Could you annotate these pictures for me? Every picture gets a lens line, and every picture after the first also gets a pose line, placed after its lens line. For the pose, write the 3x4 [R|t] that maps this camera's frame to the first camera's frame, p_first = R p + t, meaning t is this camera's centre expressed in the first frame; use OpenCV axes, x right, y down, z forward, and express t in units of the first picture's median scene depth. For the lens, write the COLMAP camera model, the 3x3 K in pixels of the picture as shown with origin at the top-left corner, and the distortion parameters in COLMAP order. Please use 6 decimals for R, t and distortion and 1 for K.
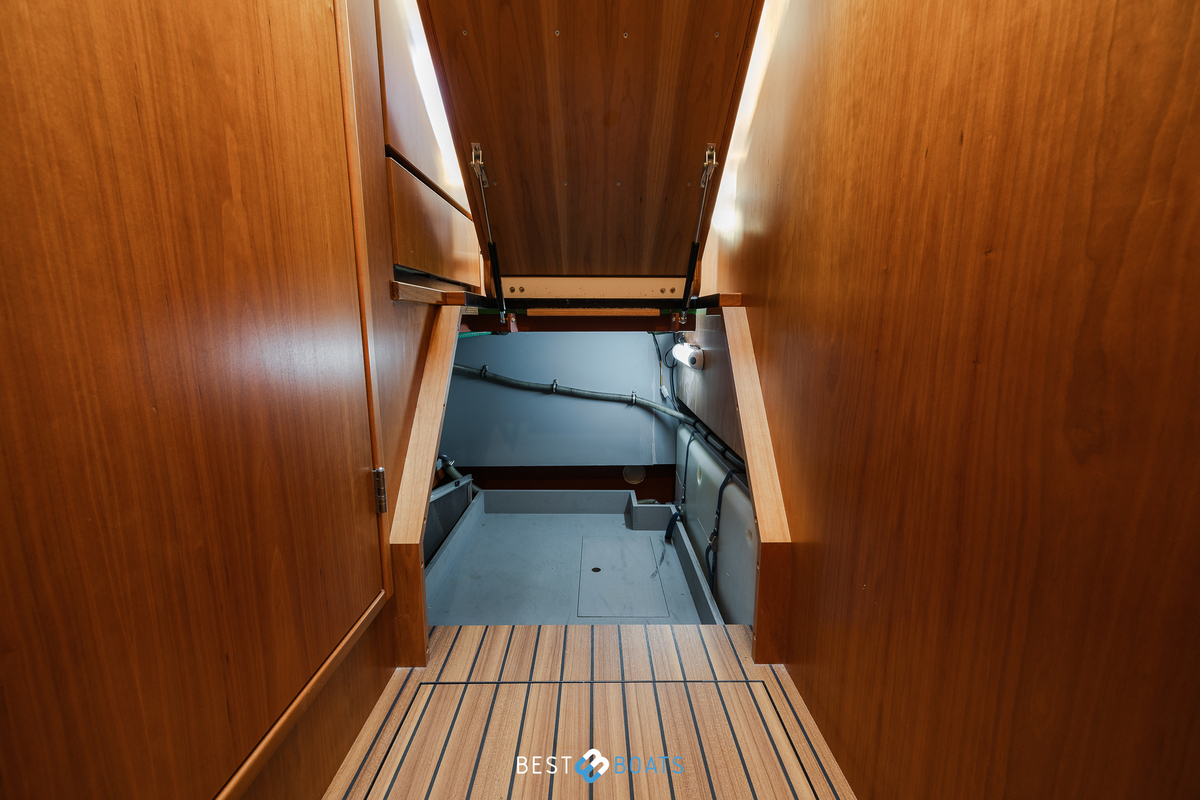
lens RADIAL K [[460.1, 0, 601.1], [0, 460.1, 402.0], [0, 0, 1]] dist [-0.000593, 0.000119]
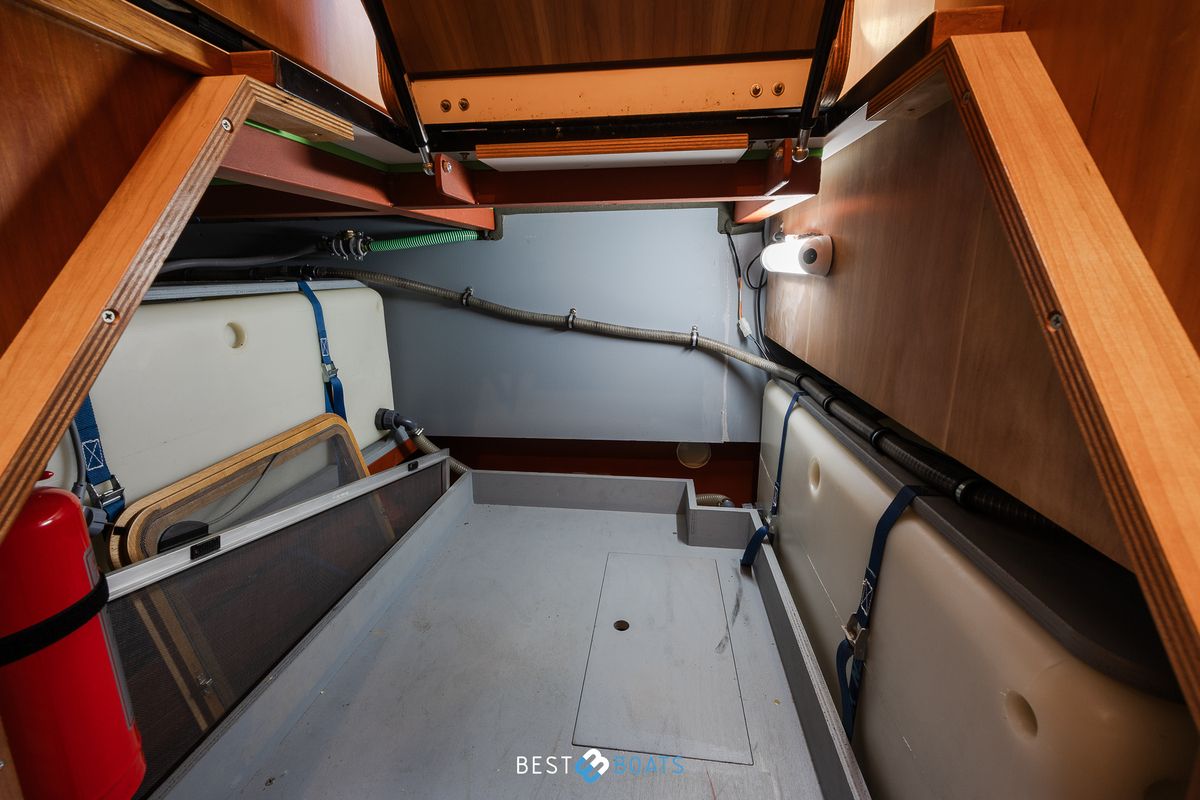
lens RADIAL K [[484.5, 0, 601.3], [0, 484.5, 377.3], [0, 0, 1]] dist [0.000225, 0.000052]
pose [[0.991524, 0.016040, -0.128929, 0.034701], [-0.010098, 0.998862, 0.046608, 0.017874], [0.129530, -0.044911, 0.990558, 0.359004]]
